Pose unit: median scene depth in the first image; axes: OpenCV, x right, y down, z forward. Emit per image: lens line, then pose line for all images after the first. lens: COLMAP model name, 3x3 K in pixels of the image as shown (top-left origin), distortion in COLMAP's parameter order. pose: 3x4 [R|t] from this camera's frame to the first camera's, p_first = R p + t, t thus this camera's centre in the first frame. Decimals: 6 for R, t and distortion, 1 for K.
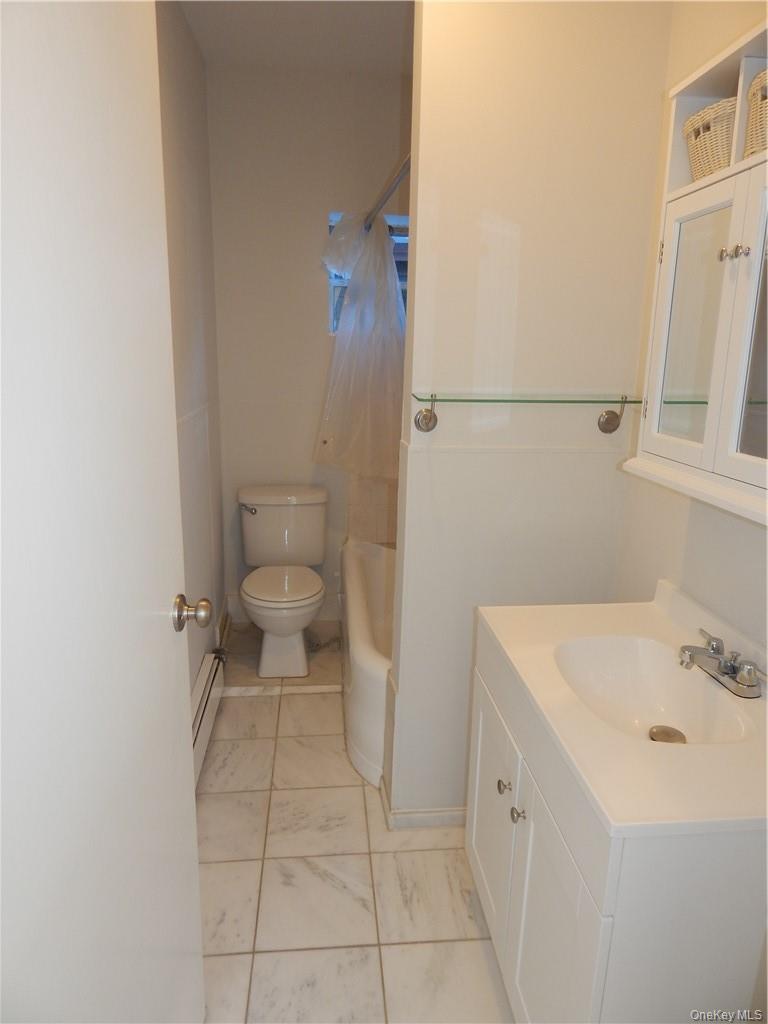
lens RADIAL K [[688.1, 0, 380.3], [0, 688.1, 501.1], [0, 0, 1]] dist [0.010816, -0.003207]
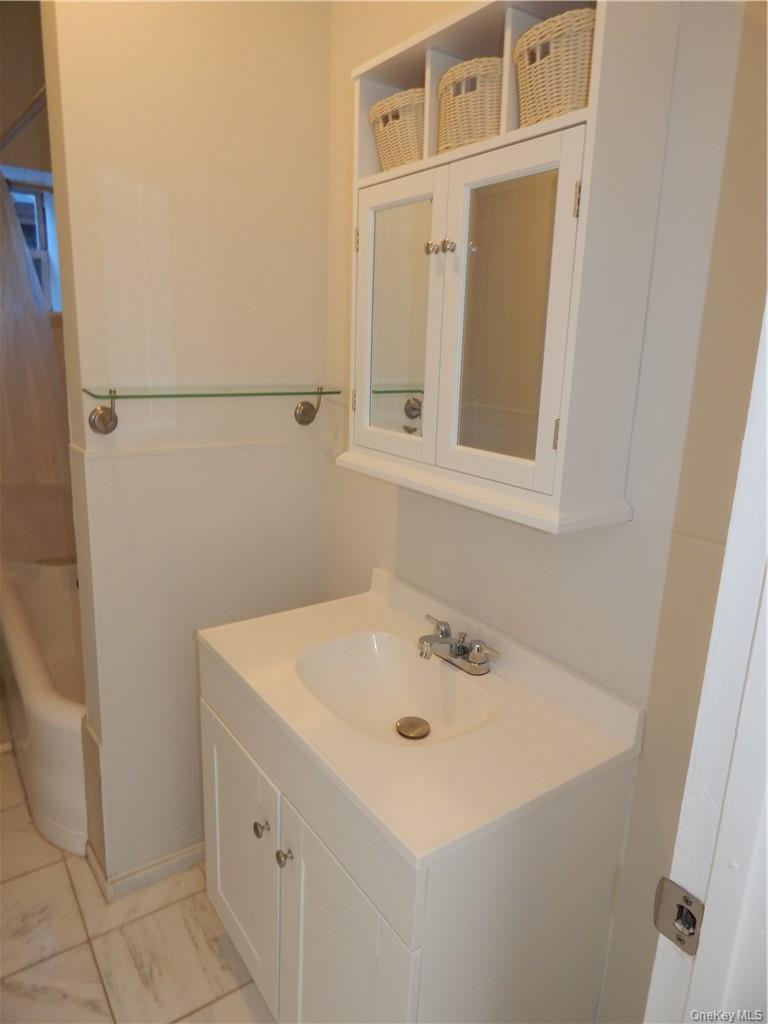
lens RADIAL K [[676.3, 0, 382.7], [0, 676.3, 504.8], [0, 0, 1]] dist [0.005787, -0.004205]
pose [[0.866349, -0.108324, 0.487551, -0.057794], [0.090315, 0.994081, 0.060381, -0.038502], [-0.491206, -0.008278, 0.871004, 0.128320]]
